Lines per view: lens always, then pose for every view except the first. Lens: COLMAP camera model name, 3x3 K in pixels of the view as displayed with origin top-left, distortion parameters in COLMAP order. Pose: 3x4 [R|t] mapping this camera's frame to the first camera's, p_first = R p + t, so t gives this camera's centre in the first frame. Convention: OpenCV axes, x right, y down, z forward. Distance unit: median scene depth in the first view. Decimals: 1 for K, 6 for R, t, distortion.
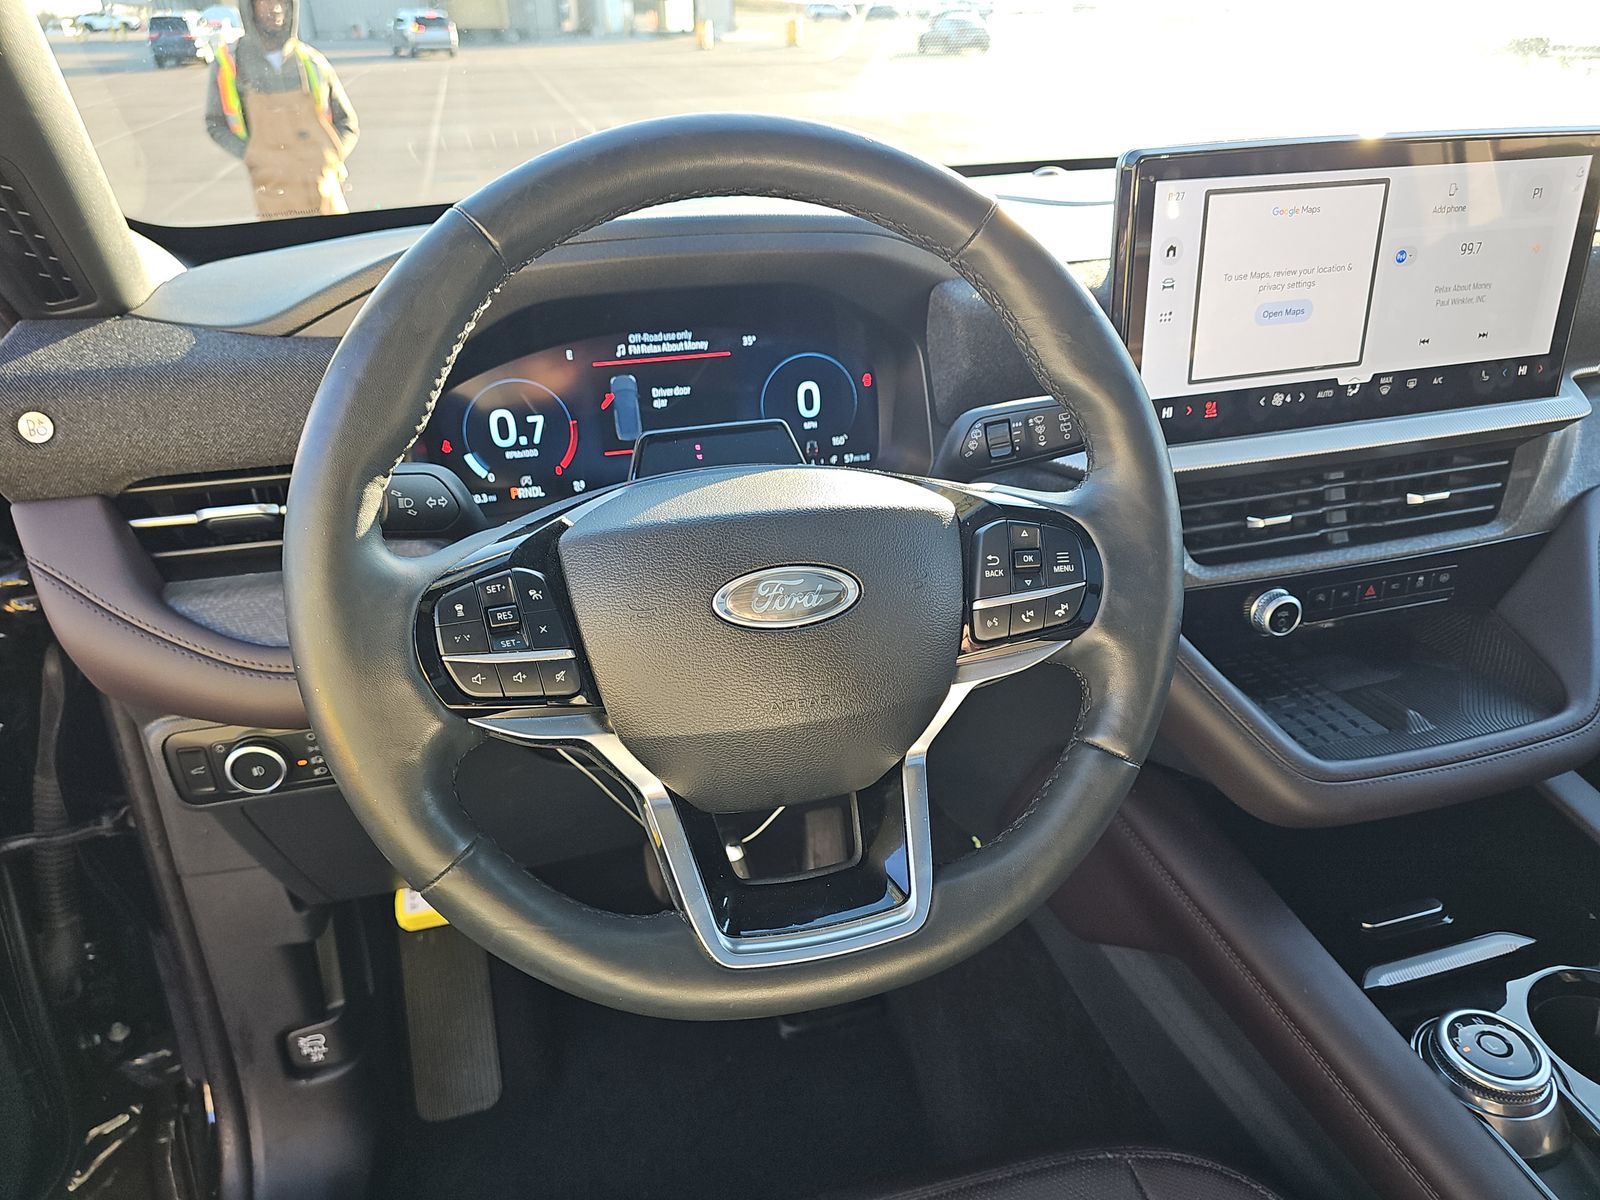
lens RADIAL K [[1063.1, 0, 800.0], [0, 1063.1, 600.0], [0, 0, 1]] dist [-0.017374, -0.002007]
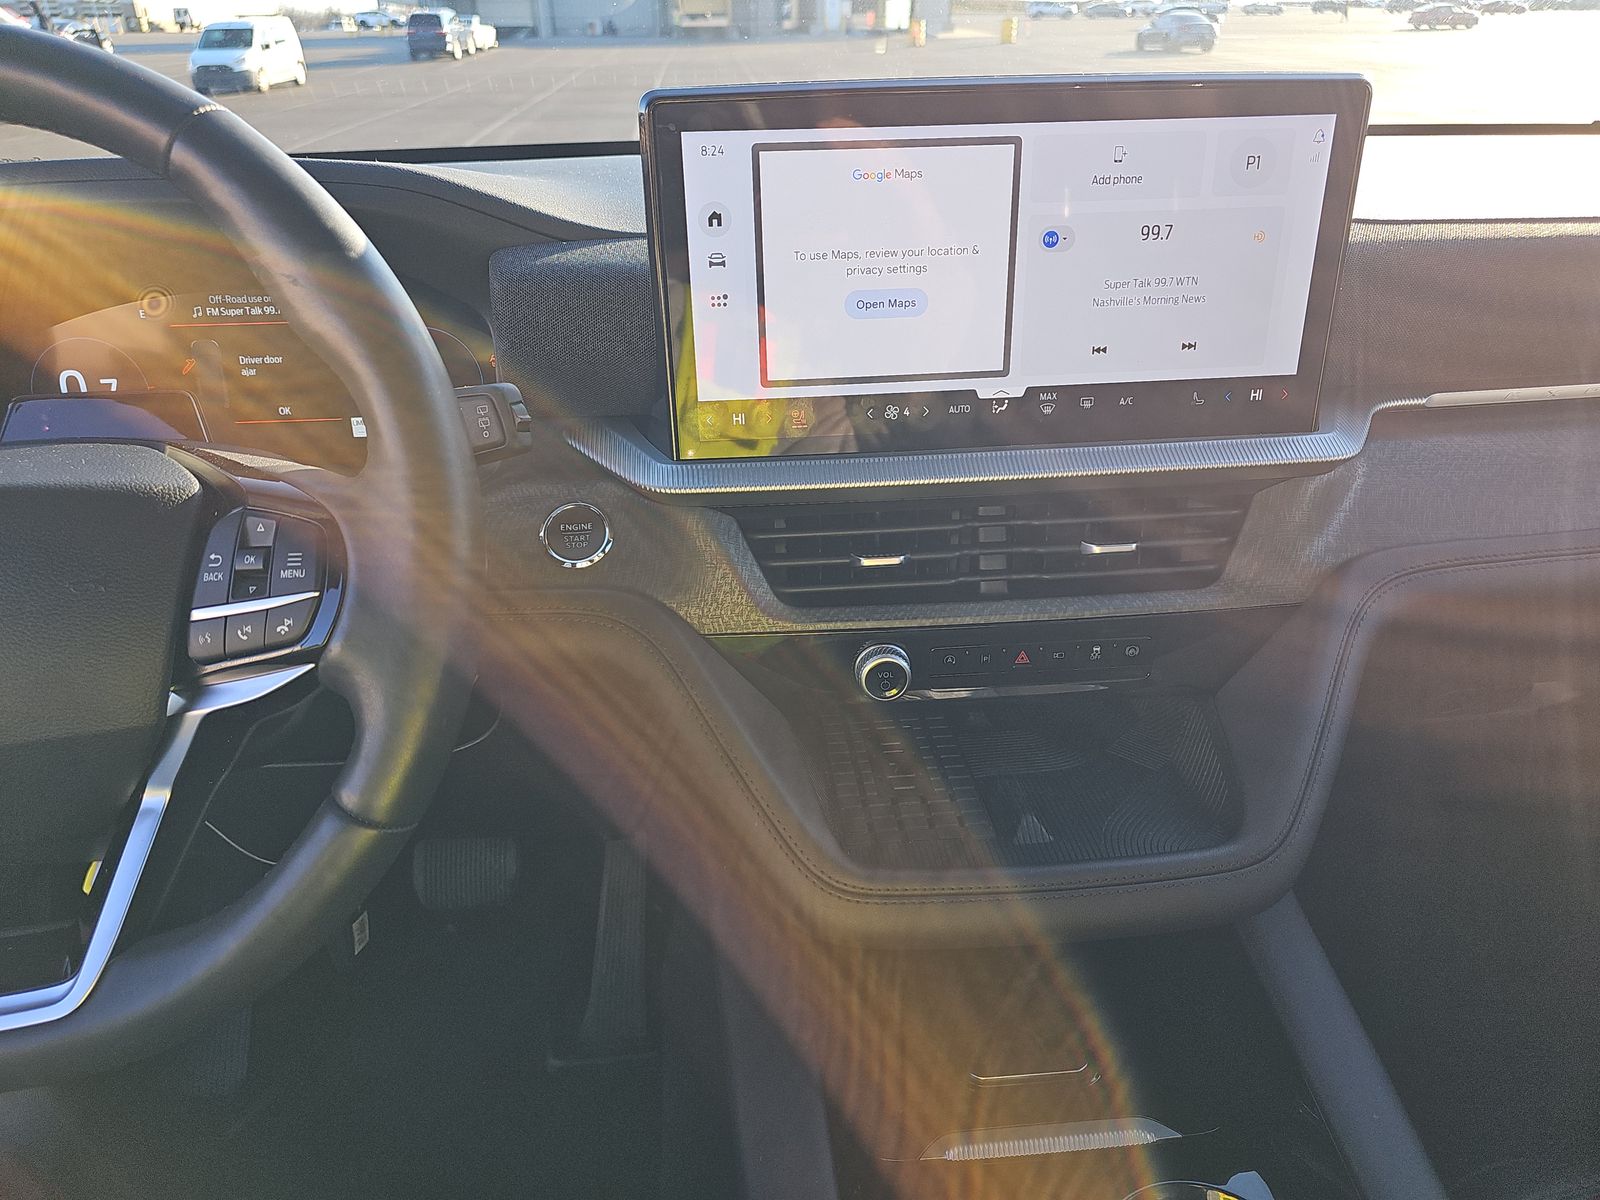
lens RADIAL K [[1073.1, 0, 800.0], [0, 1073.1, 600.0], [0, 0, 1]] dist [0.085018, -0.164020]
pose [[0.978835, 0.097873, -0.179729, 0.518156], [-0.100054, 0.994977, -0.003091, -0.032991], [0.178524, 0.021008, 0.983711, 0.162287]]
